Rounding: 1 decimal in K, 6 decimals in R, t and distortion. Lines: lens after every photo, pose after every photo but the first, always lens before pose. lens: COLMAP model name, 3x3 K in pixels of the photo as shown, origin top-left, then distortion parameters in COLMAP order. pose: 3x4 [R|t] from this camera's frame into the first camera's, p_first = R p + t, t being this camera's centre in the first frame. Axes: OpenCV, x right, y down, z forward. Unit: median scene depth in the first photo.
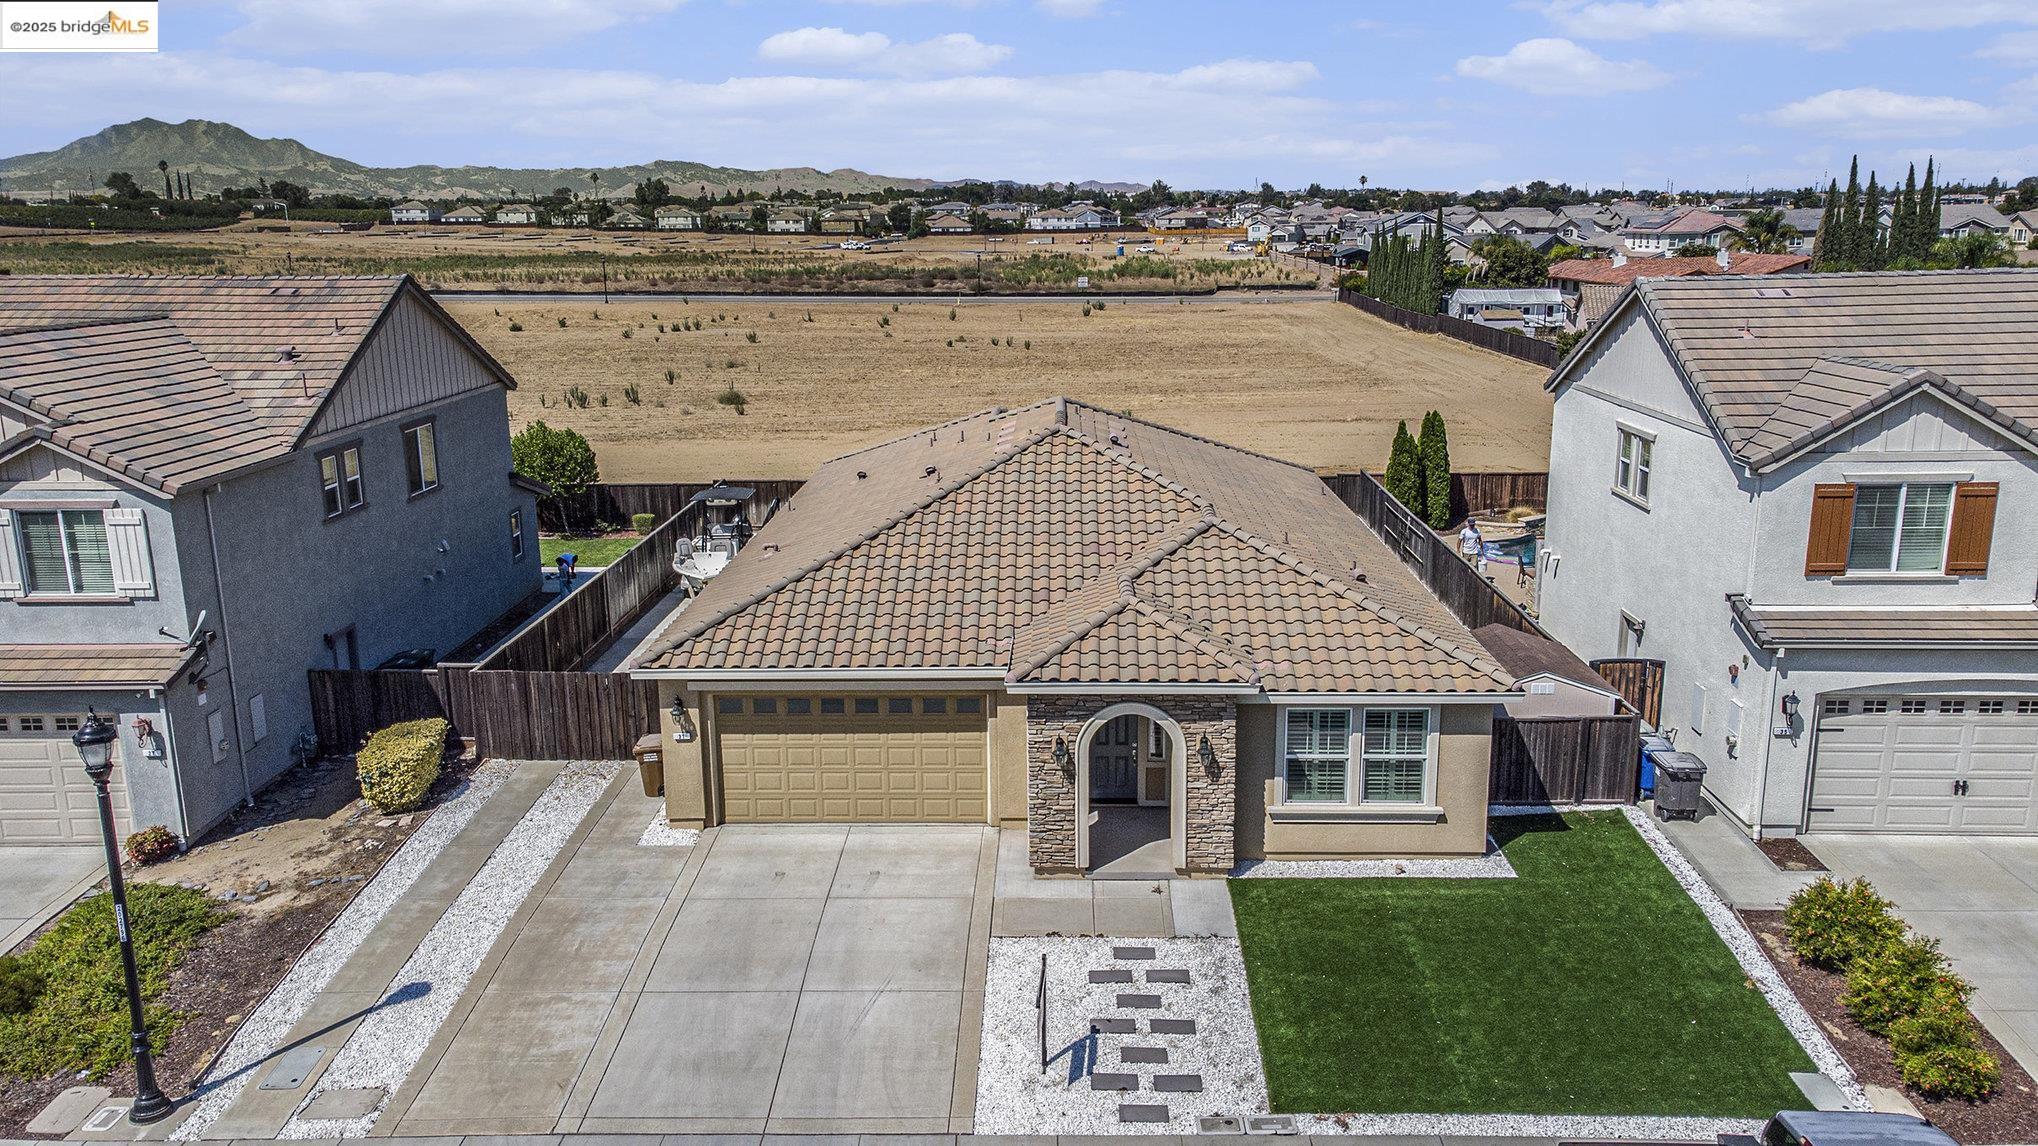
lens RADIAL K [[1432.8, 0, 966.6], [0, 1432.8, 573.5], [0, 0, 1]] dist [0.064494, -0.000561]
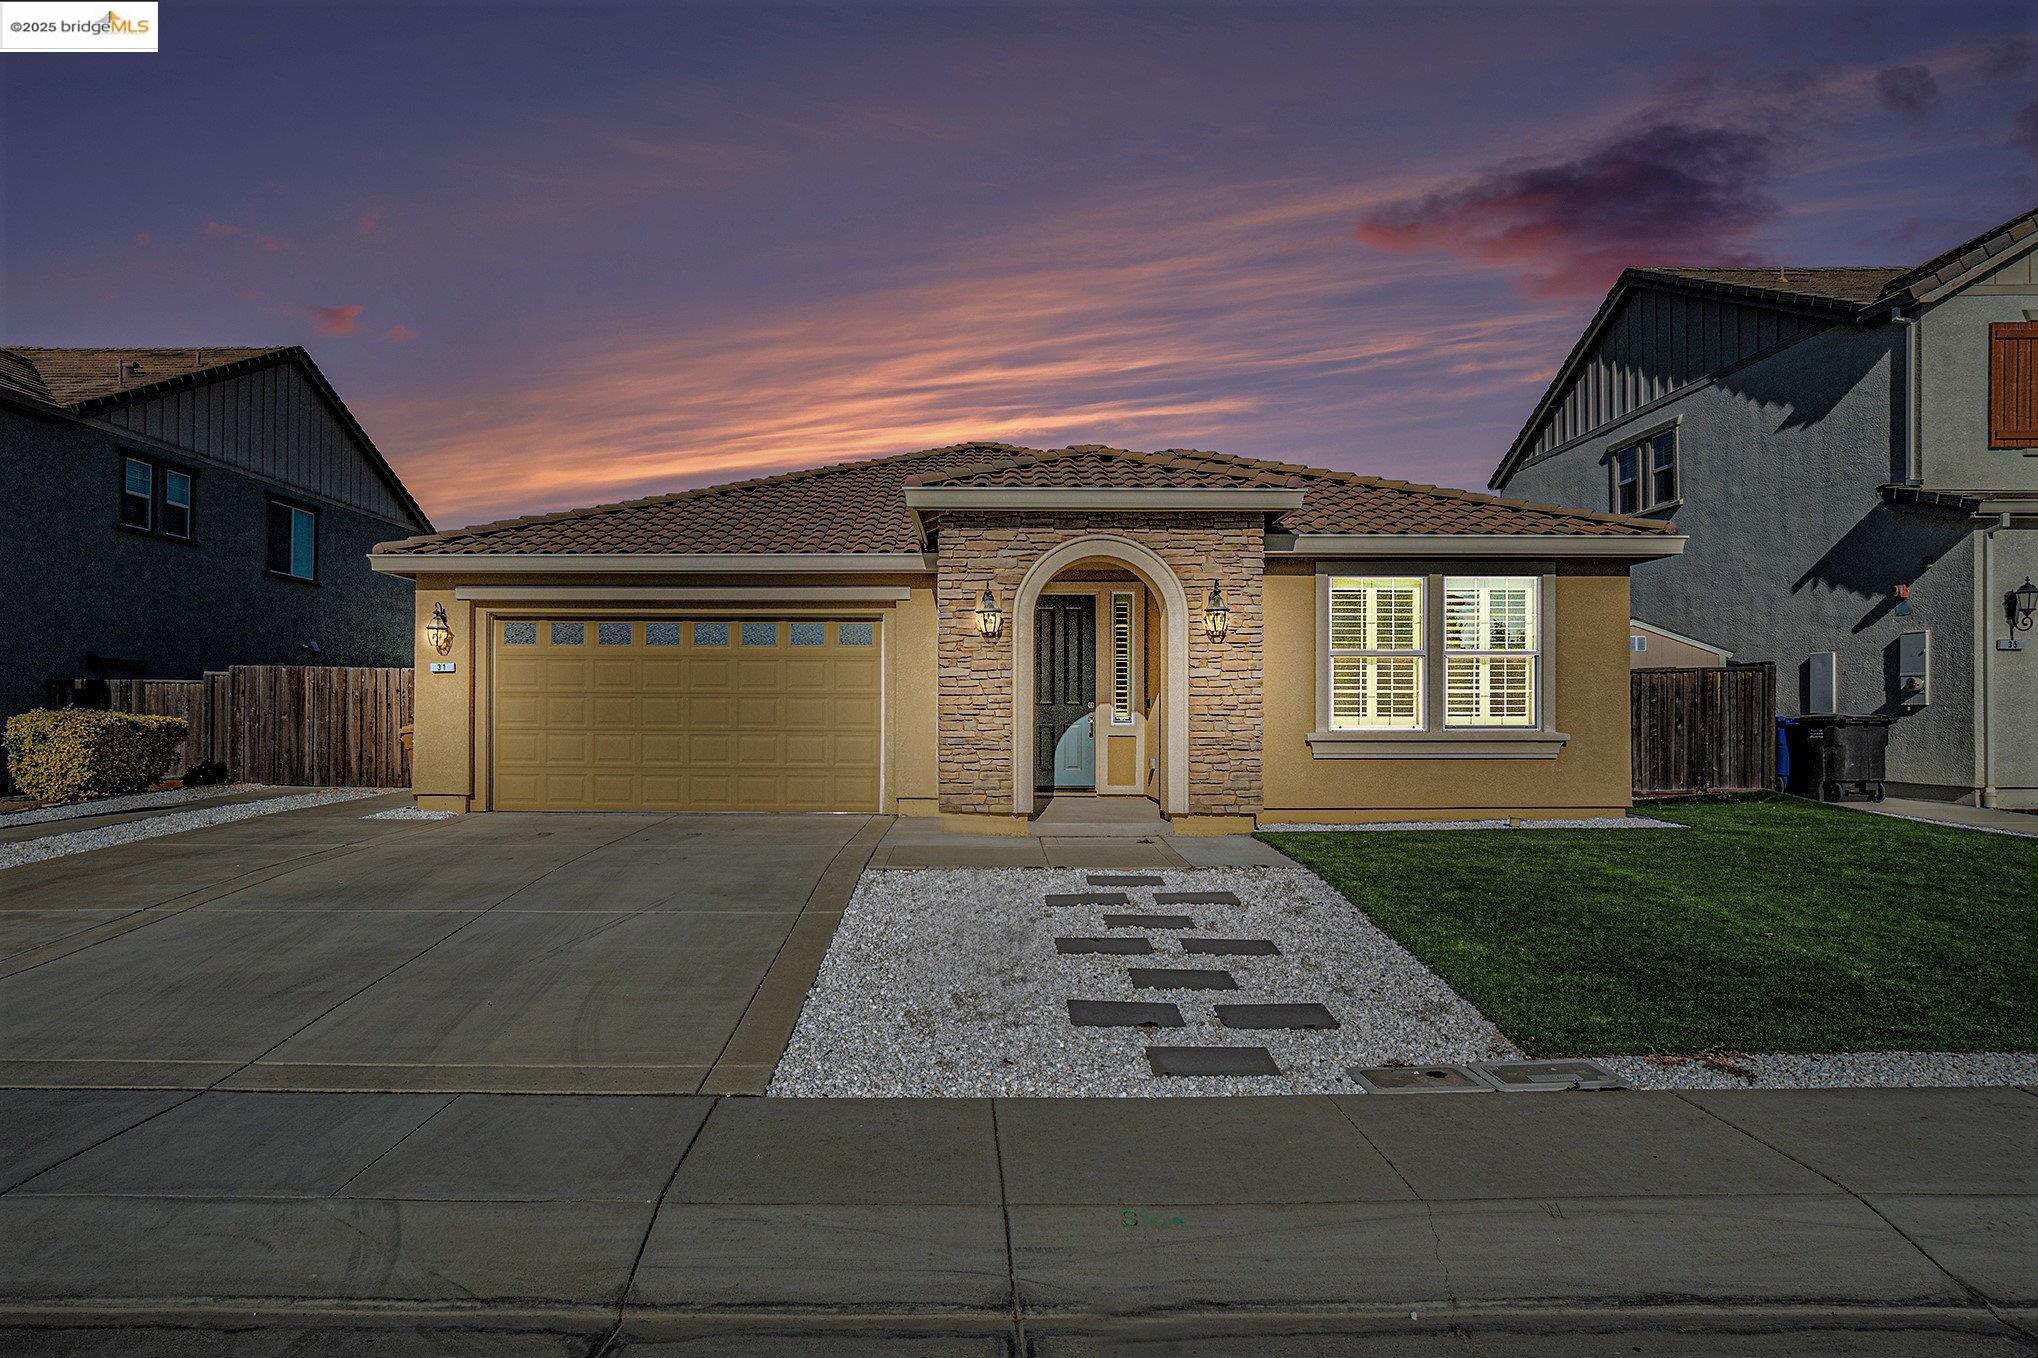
lens RADIAL K [[1080.6, 0, 934.5], [0, 1080.6, 691.9], [0, 0, 1]] dist [-0.013976, 0.000496]
pose [[0.999473, 0.021490, 0.024335, 0.032448], [-0.015194, 0.972036, -0.234341, 0.291372], [-0.028690, 0.233847, 0.971850, 0.586488]]
